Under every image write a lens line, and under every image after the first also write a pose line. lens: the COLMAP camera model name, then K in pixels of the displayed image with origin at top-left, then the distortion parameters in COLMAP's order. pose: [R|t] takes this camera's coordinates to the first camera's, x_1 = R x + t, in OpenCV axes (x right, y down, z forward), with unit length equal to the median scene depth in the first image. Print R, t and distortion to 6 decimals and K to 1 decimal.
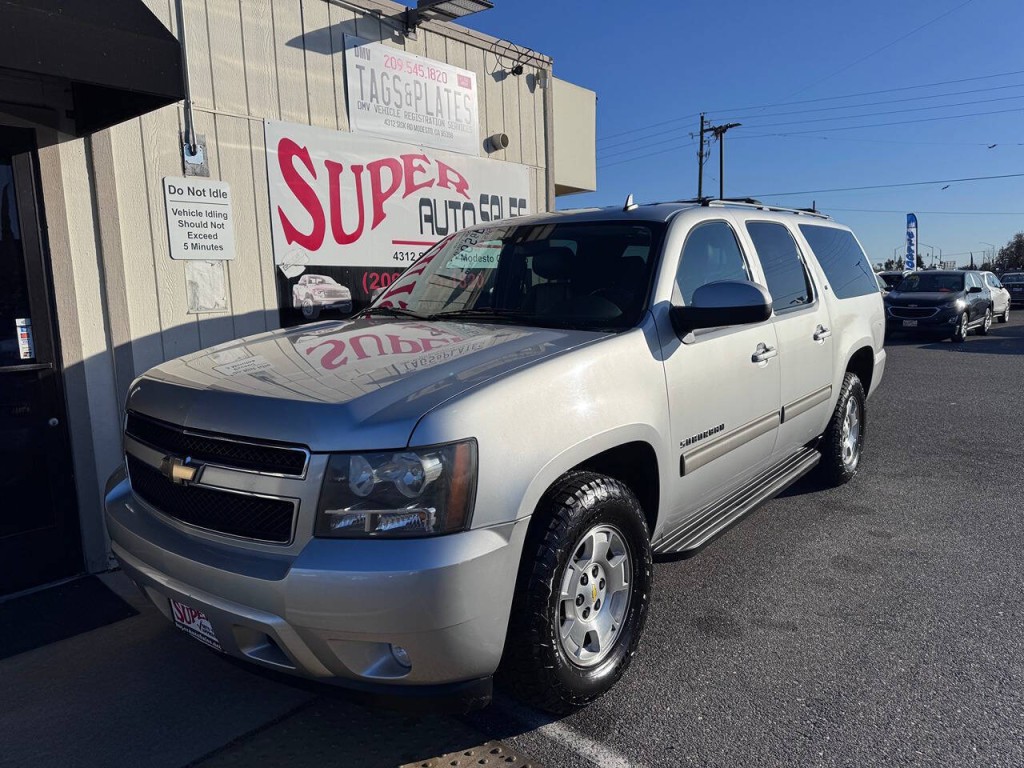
lens RADIAL K [[725.1, 0, 528.4], [0, 725.1, 404.5], [0, 0, 1]] dist [-0.002033, -0.008354]
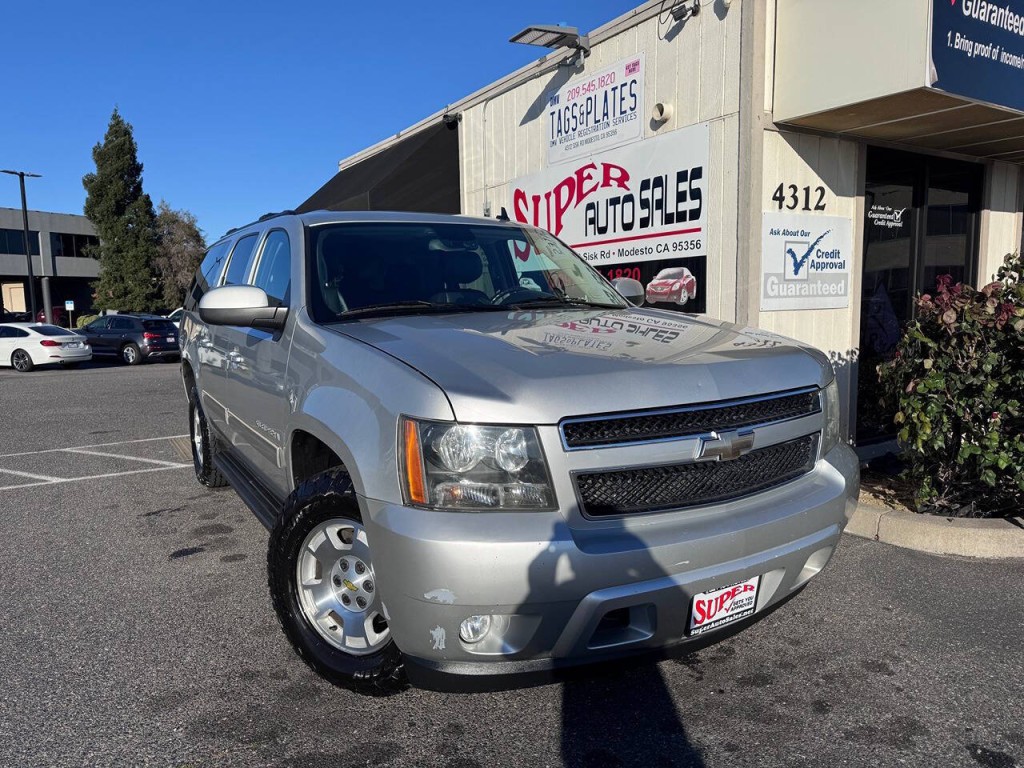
lens RADIAL K [[726.3, 0, 502.5], [0, 726.3, 393.5], [0, 0, 1]] dist [0.062243, -0.072797]
pose [[-0.338472, 0.154888, -0.928141, 1.152192], [-0.111675, 0.972777, 0.203063, -0.250622], [0.934326, 0.172381, -0.311961, 1.497193]]
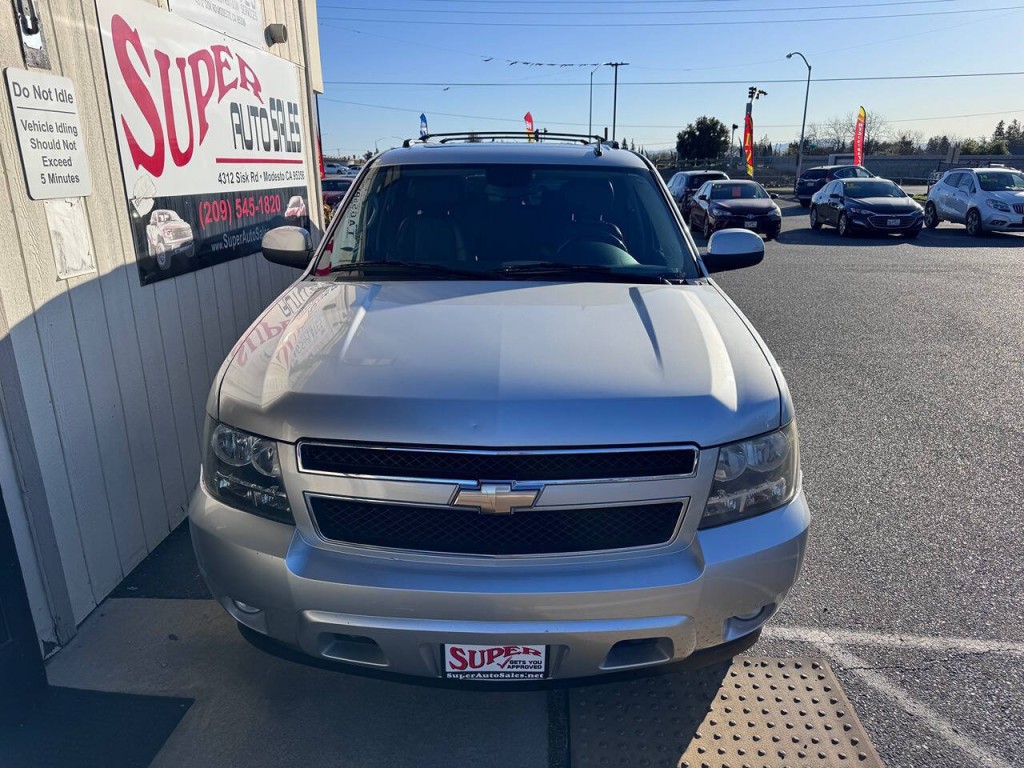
lens RADIAL K [[725.1, 0, 543.8], [0, 725.1, 395.7], [0, 0, 1]] dist [-0.002033, -0.008354]
pose [[0.778368, -0.160885, 0.606843, -0.487127], [0.072772, 0.983212, 0.167326, -0.088573], [-0.623576, -0.086081, 0.777009, 0.160093]]
